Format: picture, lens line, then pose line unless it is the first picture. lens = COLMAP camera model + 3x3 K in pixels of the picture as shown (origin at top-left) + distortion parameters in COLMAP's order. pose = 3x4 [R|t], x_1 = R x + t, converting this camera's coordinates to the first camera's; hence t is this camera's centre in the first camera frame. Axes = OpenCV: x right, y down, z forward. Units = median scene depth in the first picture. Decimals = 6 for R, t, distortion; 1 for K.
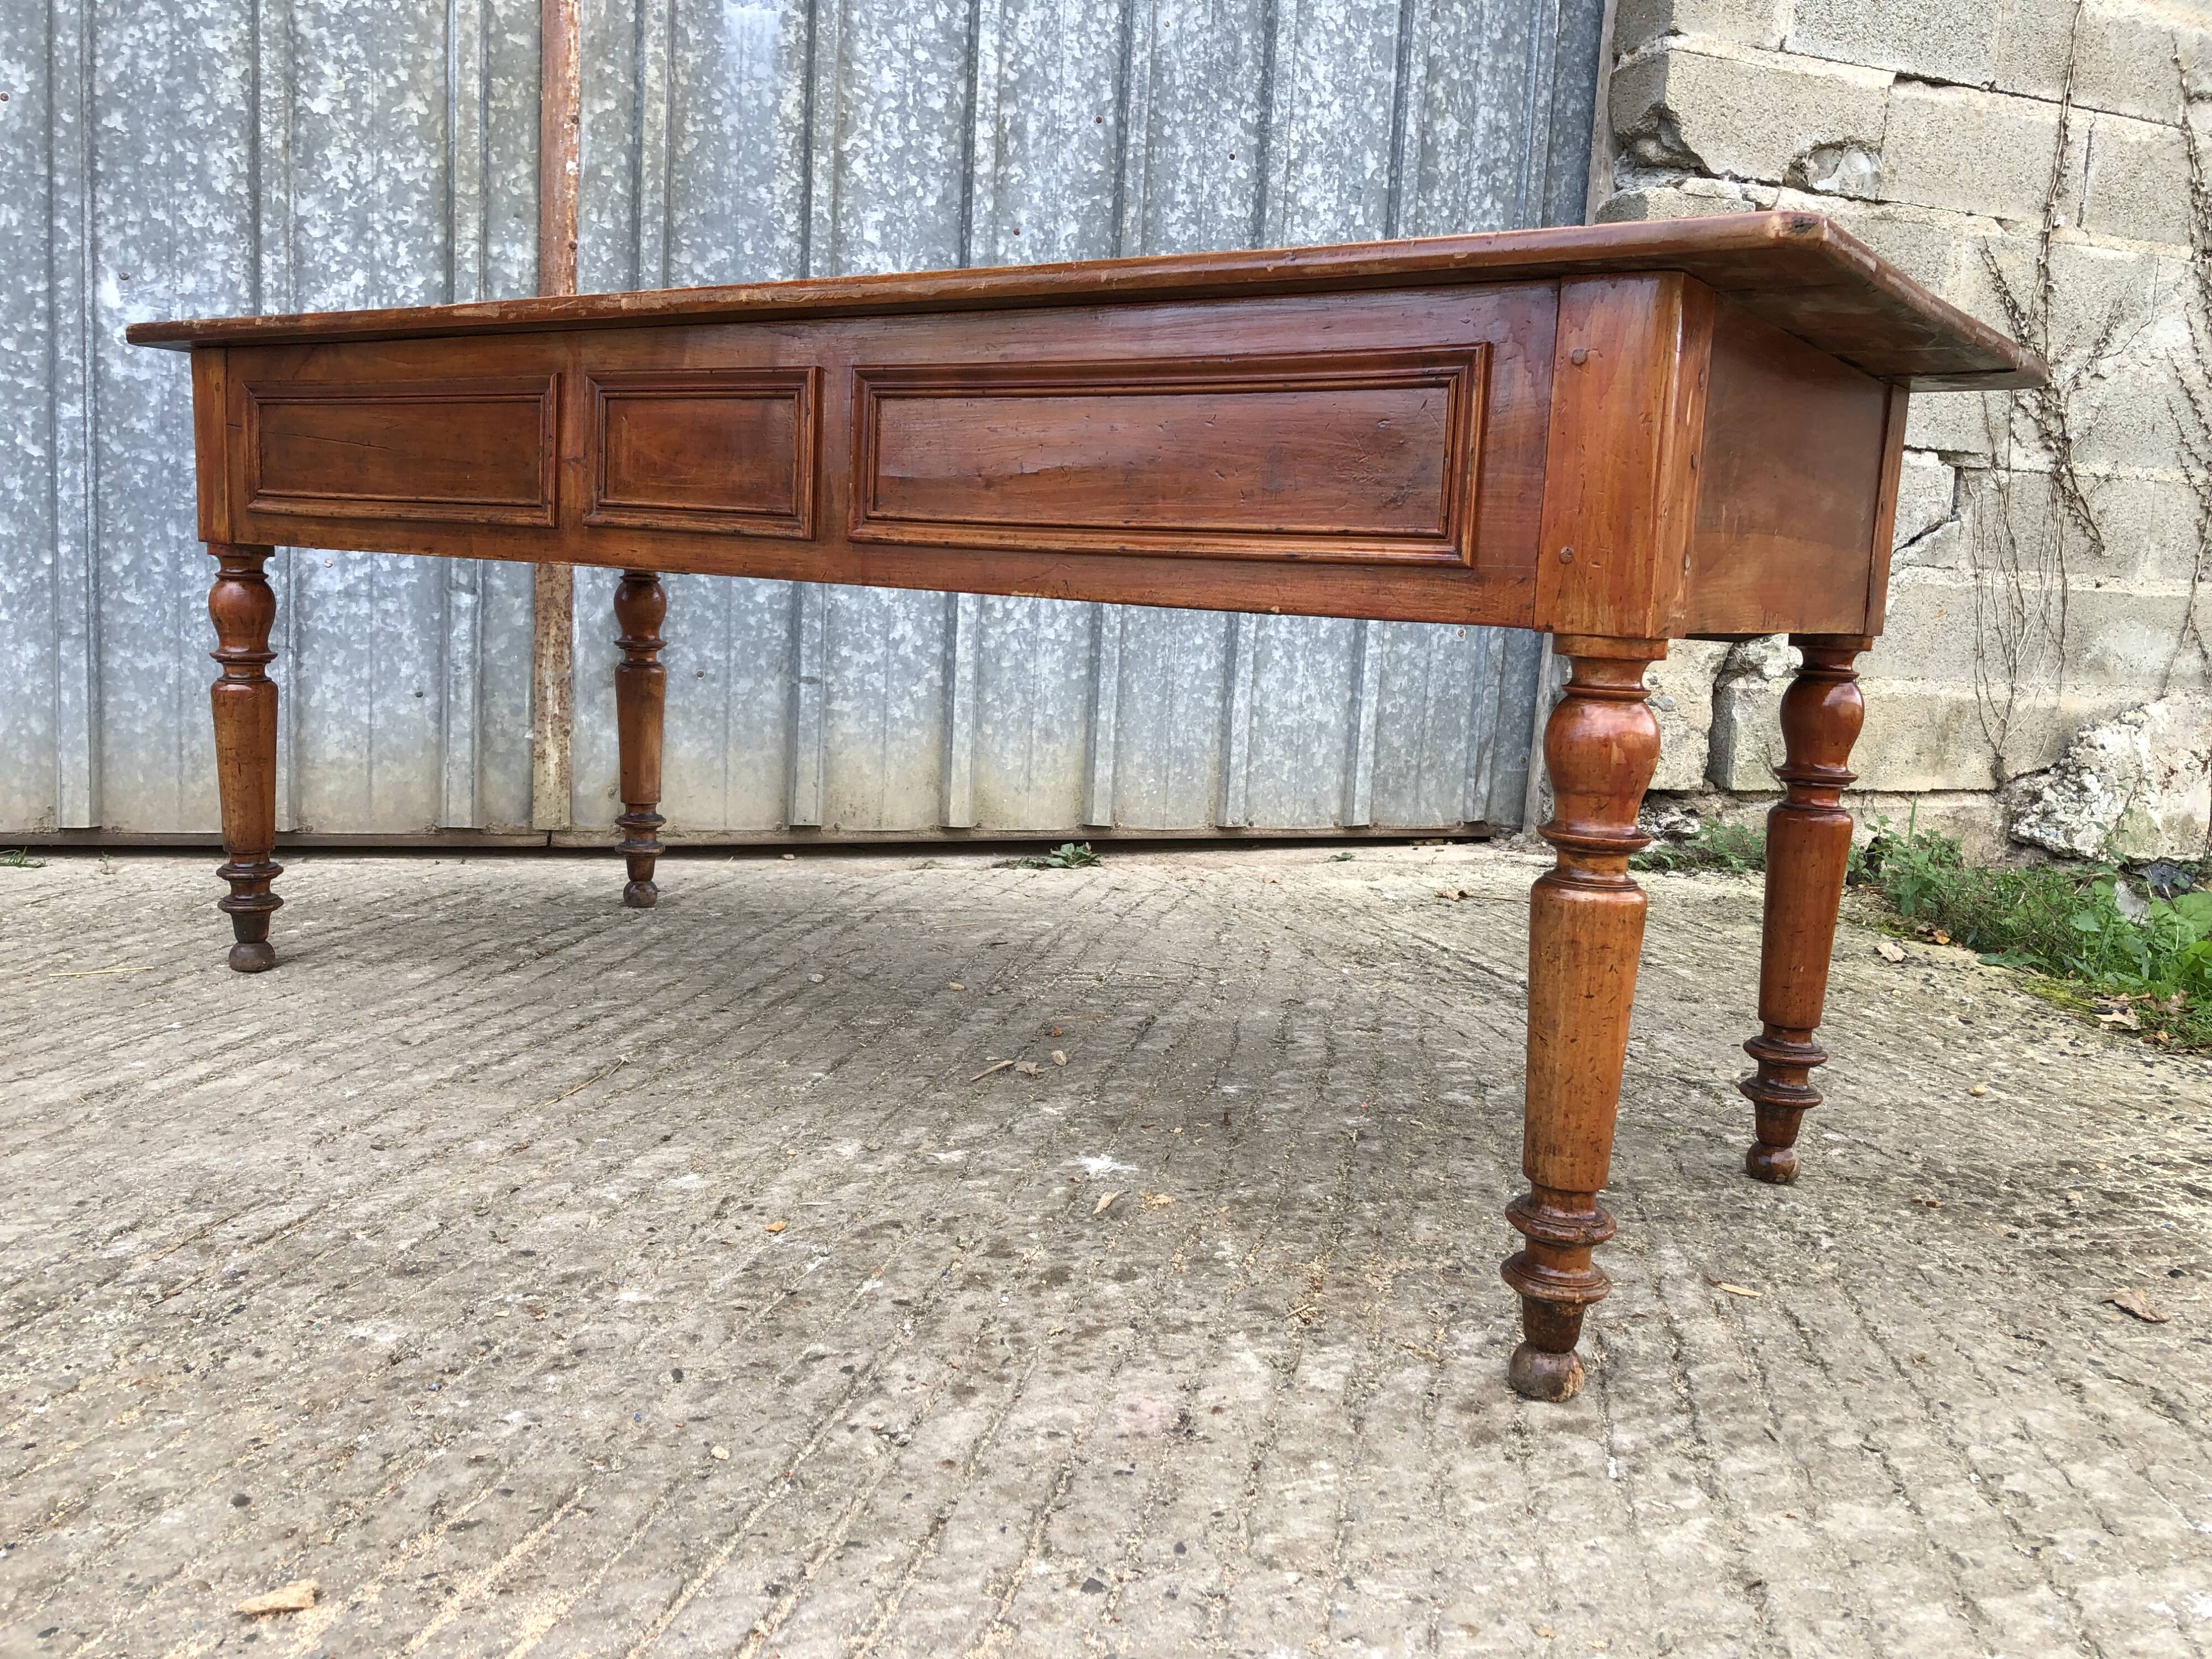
lens RADIAL K [[1816.4, 0, 1110.0], [0, 1816.4, 791.7], [0, 0, 1]] dist [0.013950, 0.005000]
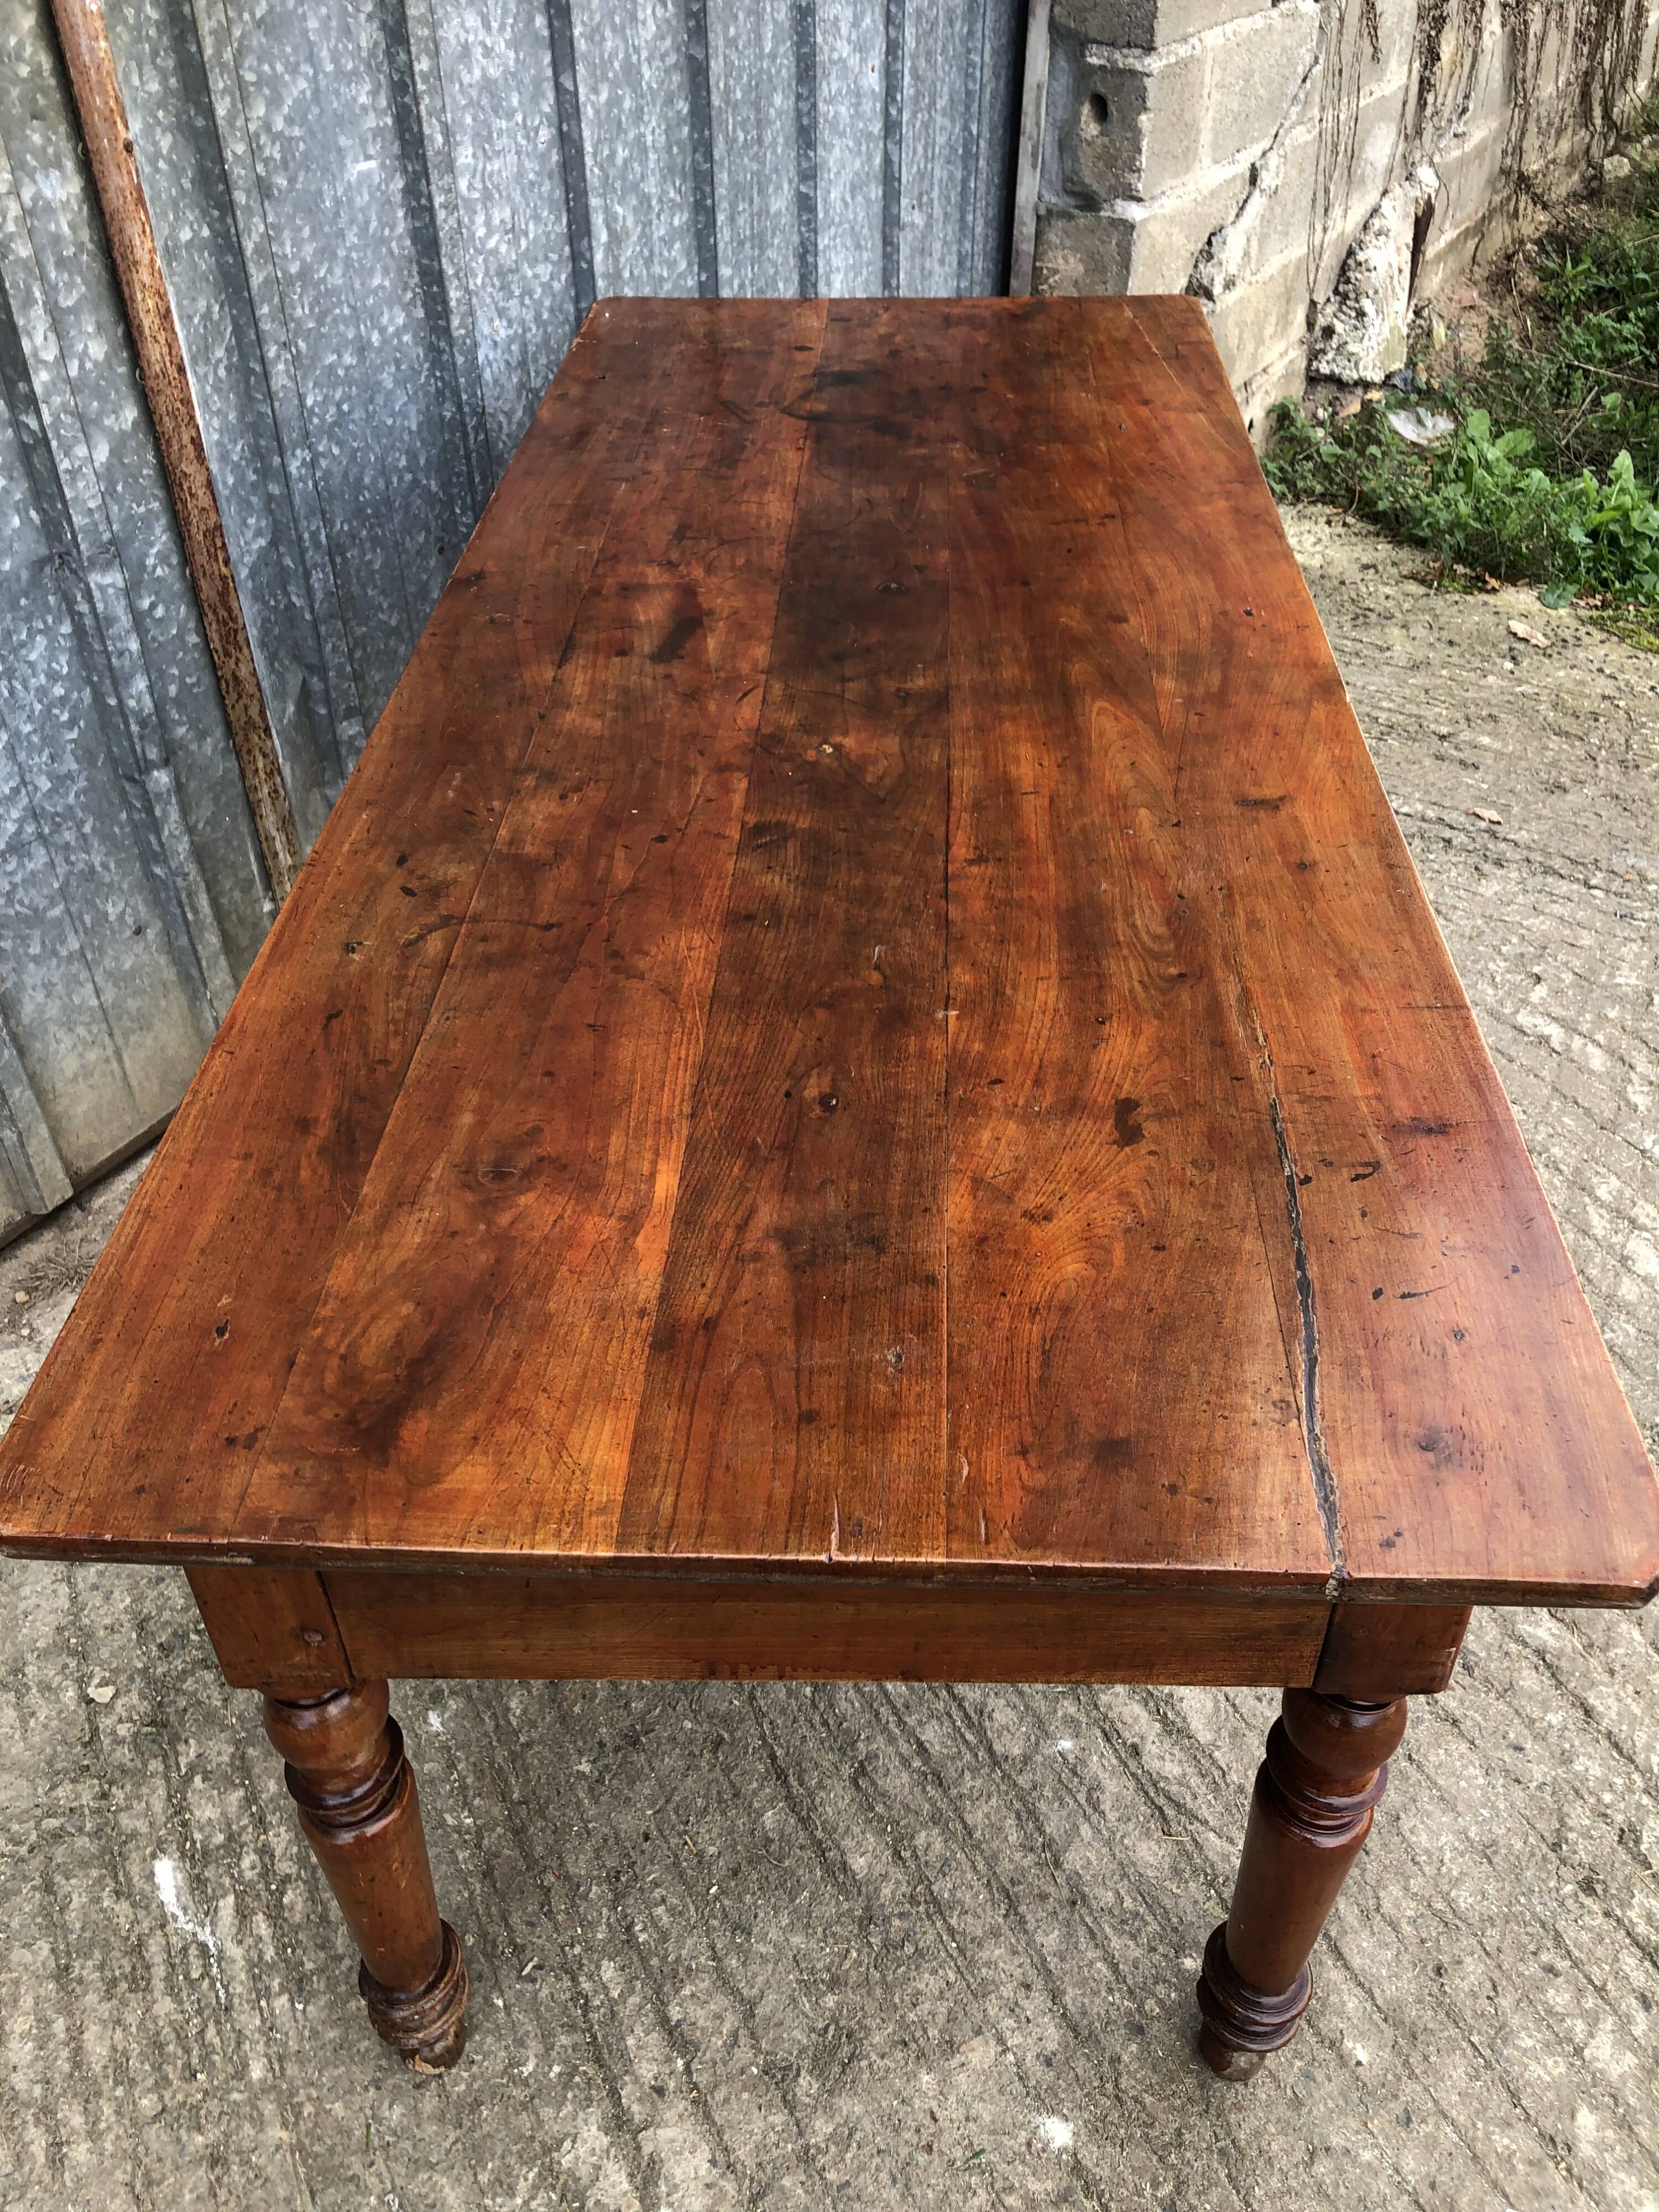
lens RADIAL K [[1816.4, 0, 827.4], [0, 1816.4, 1092.3], [0, 0, 1]] dist [0.013950, 0.005000]
pose [[0.767697, -0.444203, 0.461871, -0.551055], [0.126366, 0.811544, 0.570463, -0.377652], [-0.628230, -0.379578, 0.679152, 0.381893]]
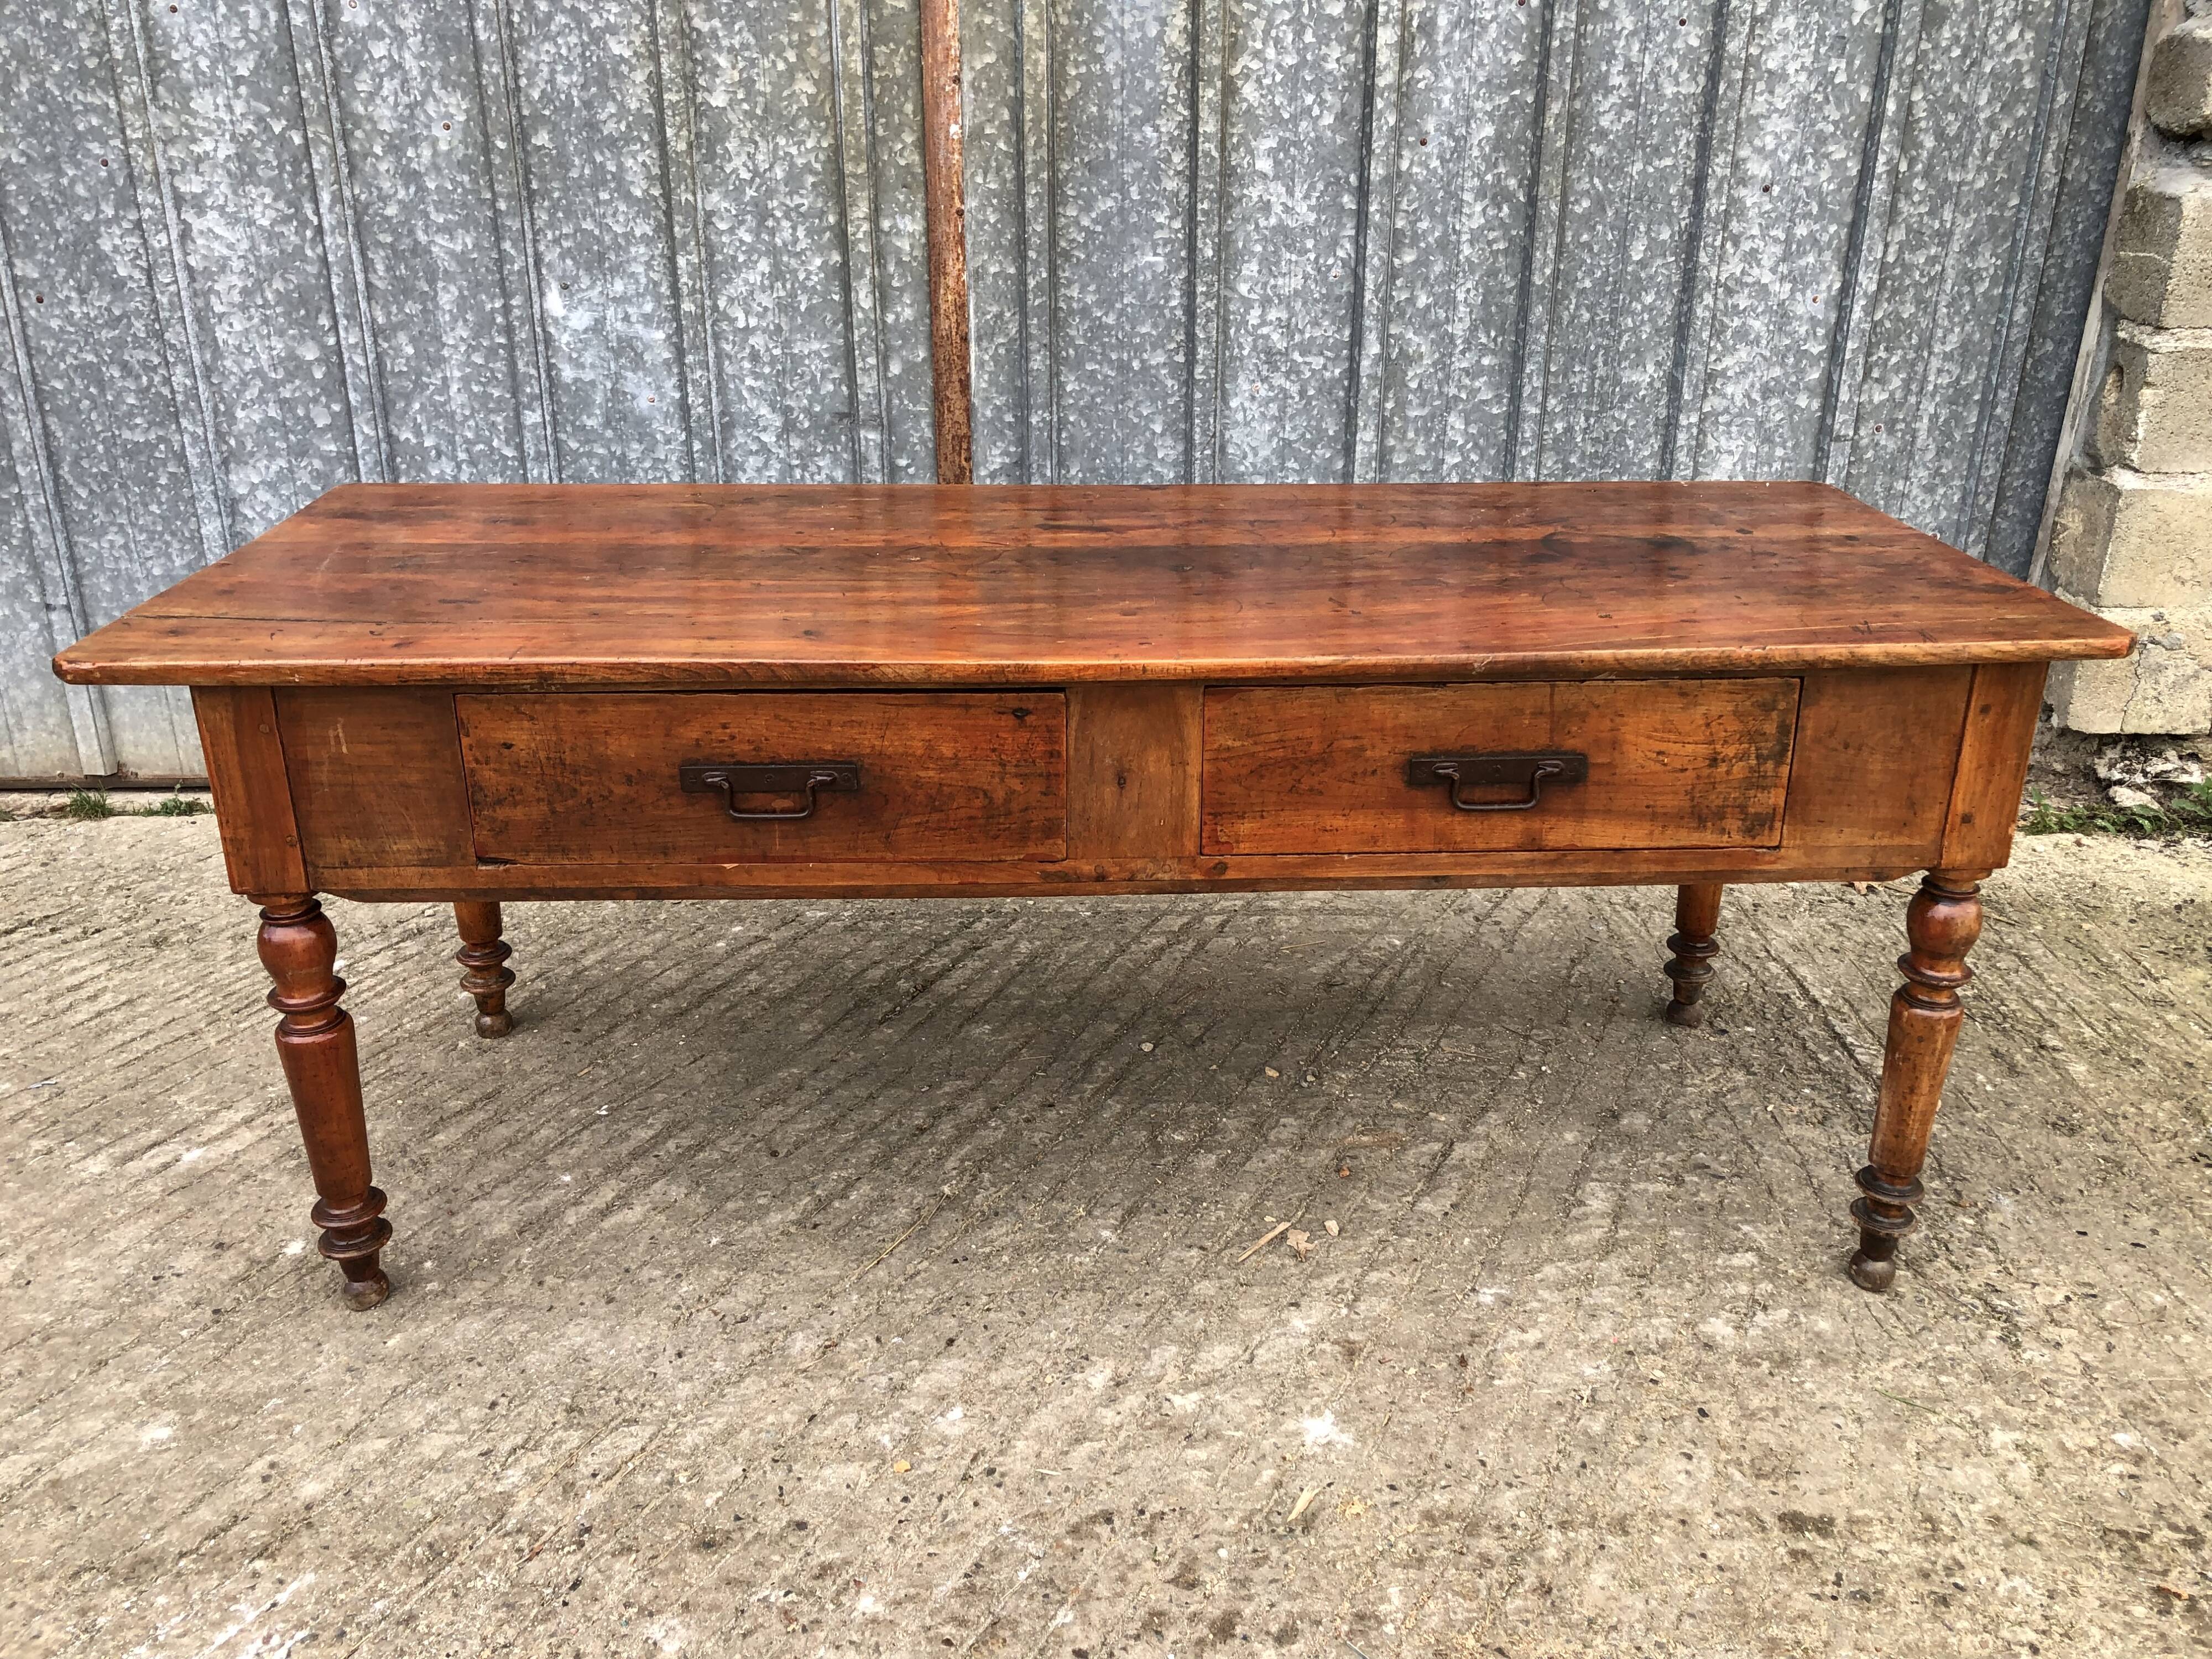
lens RADIAL K [[1816.4, 0, 1108.2], [0, 1816.4, 805.0], [0, 0, 1]] dist [0.013950, 0.005000]
pose [[0.955150, 0.062954, -0.289352, 0.095495], [0.012900, 0.967367, 0.253051, -0.249967], [0.295840, -0.245435, 0.923169, 0.027445]]
